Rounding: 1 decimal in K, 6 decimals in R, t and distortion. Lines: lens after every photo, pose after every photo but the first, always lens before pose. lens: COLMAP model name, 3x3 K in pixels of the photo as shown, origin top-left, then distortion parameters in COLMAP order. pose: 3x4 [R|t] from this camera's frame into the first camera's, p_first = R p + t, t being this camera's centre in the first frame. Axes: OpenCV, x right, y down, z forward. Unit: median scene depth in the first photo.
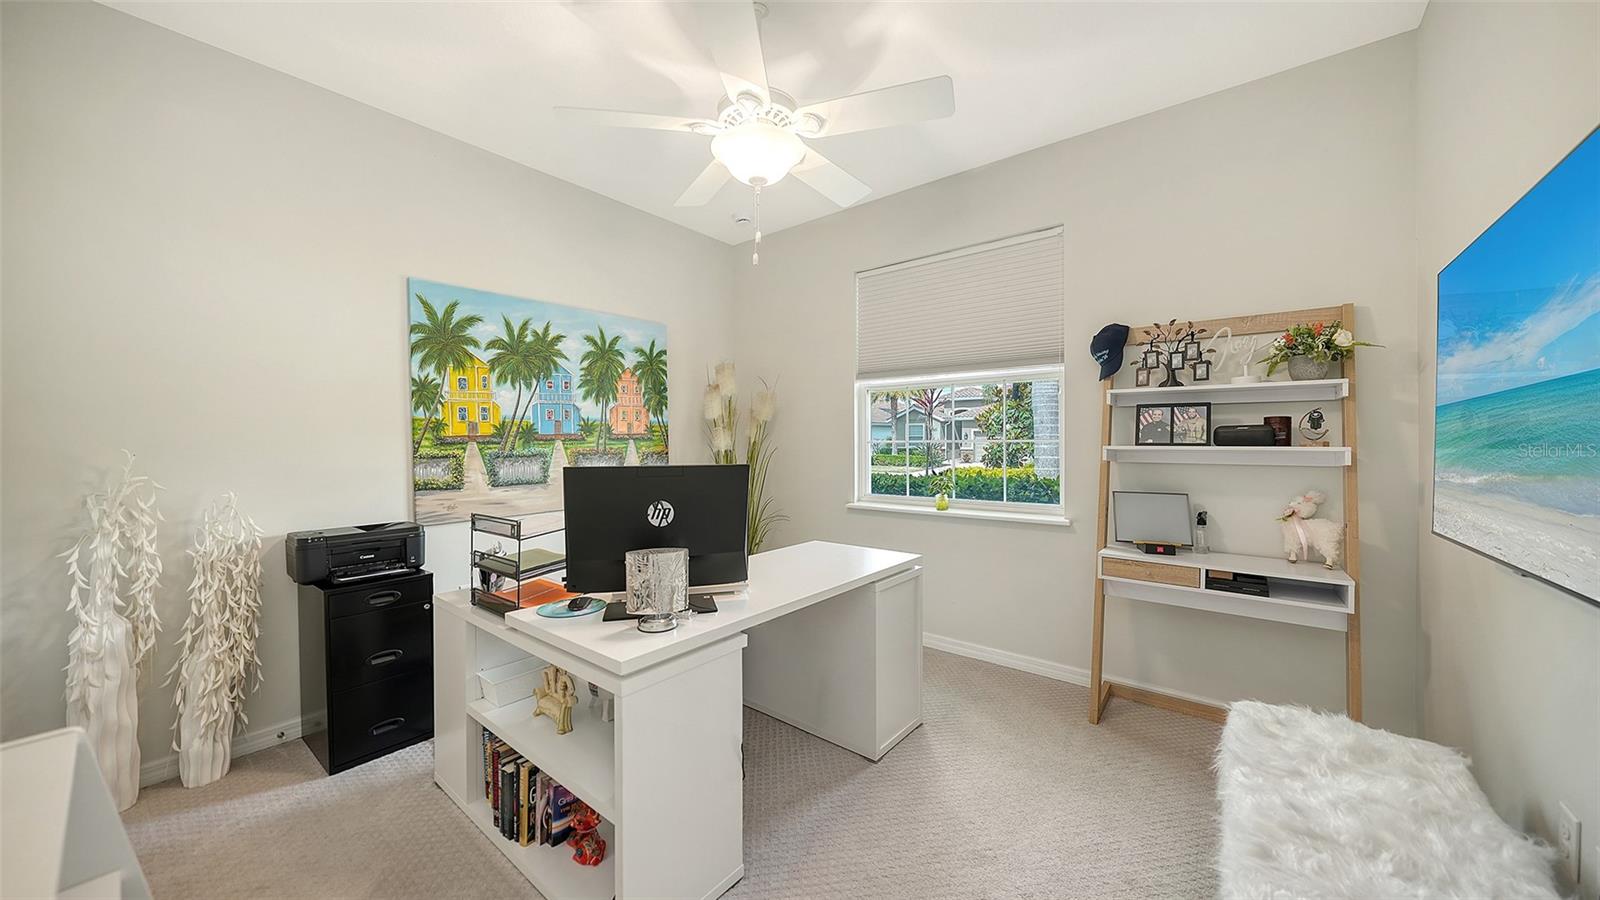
lens RADIAL K [[554.0, 0, 798.8], [0, 554.0, 443.5], [0, 0, 1]] dist [-0.000518, -0.000147]
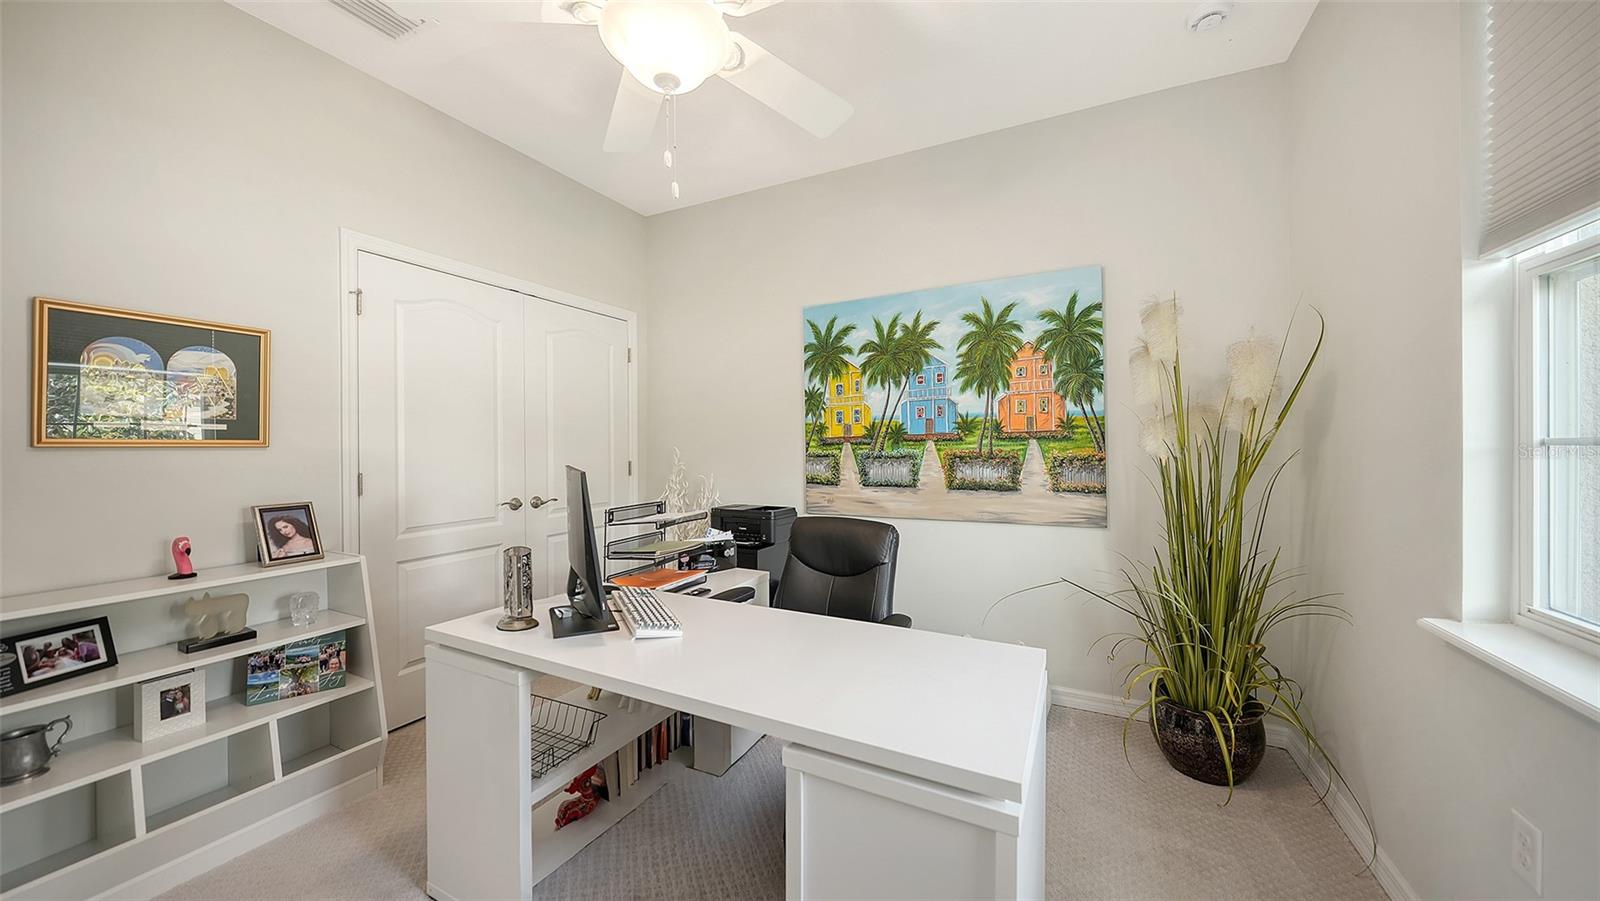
lens RADIAL K [[554.0, 0, 798.8], [0, 554.0, 444.0], [0, 0, 1]] dist [-0.000518, -0.000147]
pose [[0.196284, 0.002584, -0.980544, 0.406202], [-0.000270, 0.999997, 0.002581, -0.002827], [0.980547, -0.000242, 0.196284, 0.626681]]
